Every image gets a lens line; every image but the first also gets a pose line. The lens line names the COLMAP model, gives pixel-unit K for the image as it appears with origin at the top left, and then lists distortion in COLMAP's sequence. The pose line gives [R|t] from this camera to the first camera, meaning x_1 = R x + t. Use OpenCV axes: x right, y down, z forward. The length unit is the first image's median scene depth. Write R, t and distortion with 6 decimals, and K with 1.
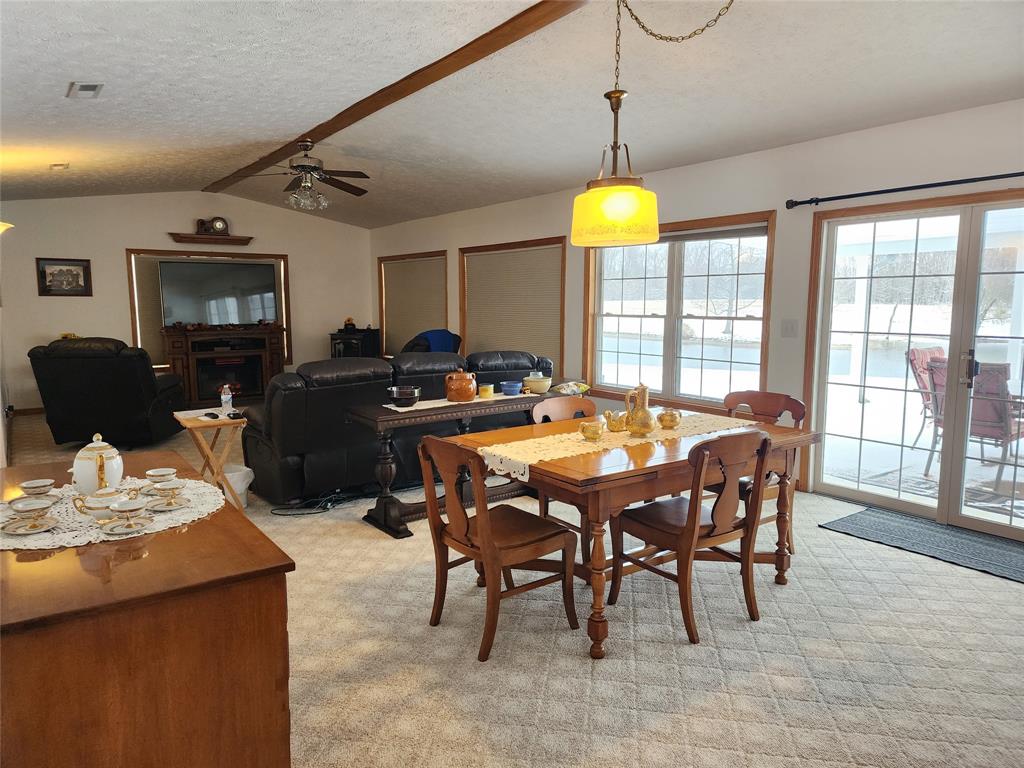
lens RADIAL K [[676.9, 0, 512.3], [0, 676.9, 385.4], [0, 0, 1]] dist [0.048897, -0.057647]
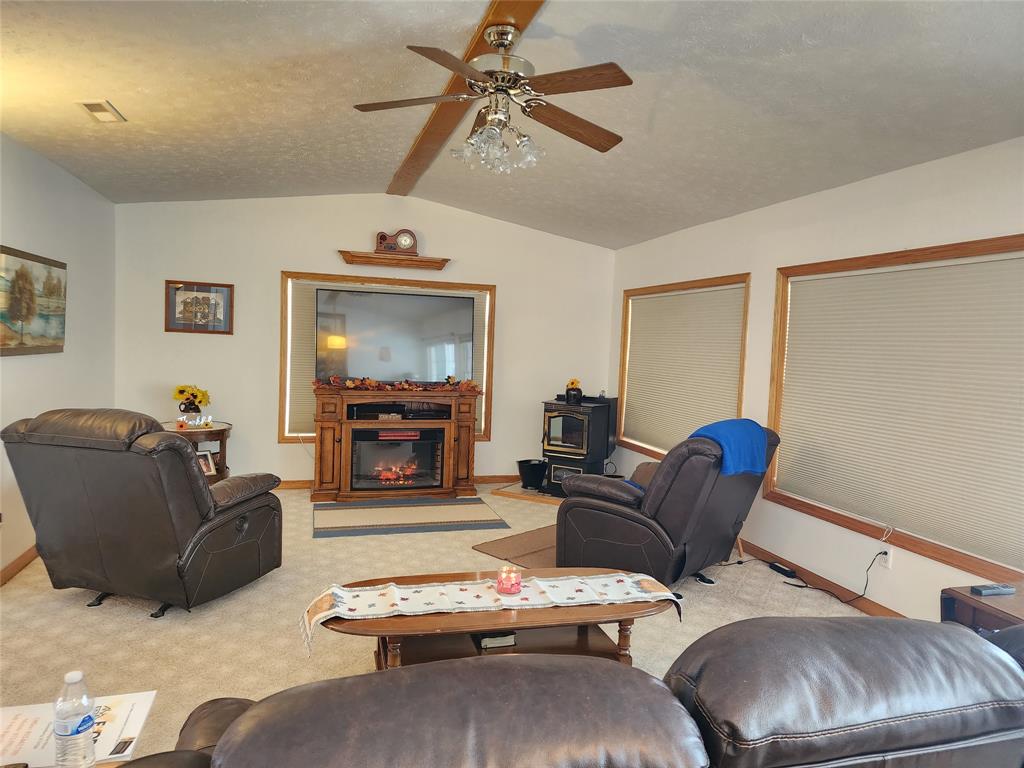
lens RADIAL K [[676.9, 0, 512.0], [0, 676.9, 384.9], [0, 0, 1]] dist [0.048897, -0.057647]
pose [[0.941215, 0.057752, -0.332834, -0.084150], [-0.081560, 0.994980, -0.057996, -0.055712], [0.327814, 0.081732, 0.941200, 0.392227]]
